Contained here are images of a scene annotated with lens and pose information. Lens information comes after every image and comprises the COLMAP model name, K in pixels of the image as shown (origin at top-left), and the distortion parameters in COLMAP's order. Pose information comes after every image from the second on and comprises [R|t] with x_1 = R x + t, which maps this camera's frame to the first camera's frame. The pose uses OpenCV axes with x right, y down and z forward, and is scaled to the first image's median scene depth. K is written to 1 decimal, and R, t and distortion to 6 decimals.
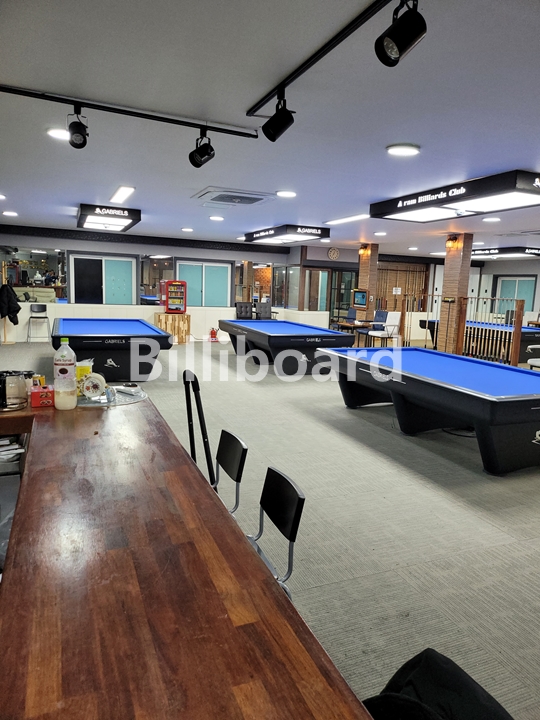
lens RADIAL K [[521.8, 0, 272.5], [0, 521.8, 366.1], [0, 0, 1]] dist [0.004814, 0.092283]
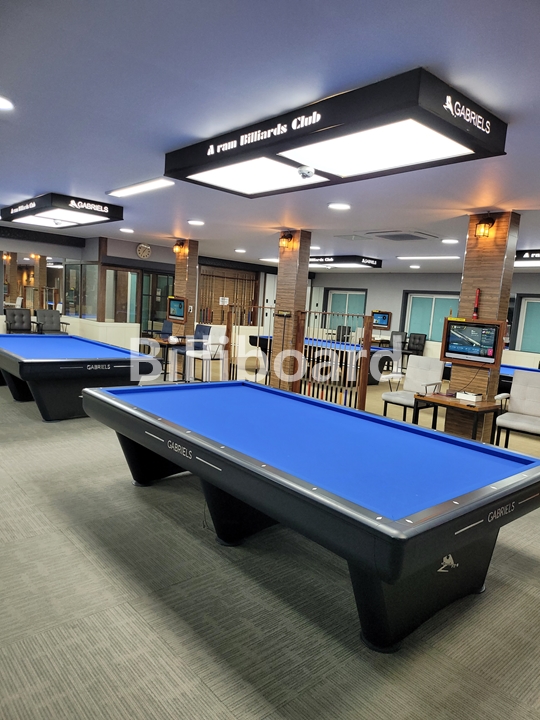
lens RADIAL K [[499.2, 0, 272.0], [0, 499.2, 370.6], [0, 0, 1]] dist [0.007828, 0.080457]
pose [[0.950624, -0.010074, 0.310183, 0.068985], [0.011489, 0.999930, -0.002736, -0.031242], [-0.310133, 0.006165, 0.950673, 0.232984]]
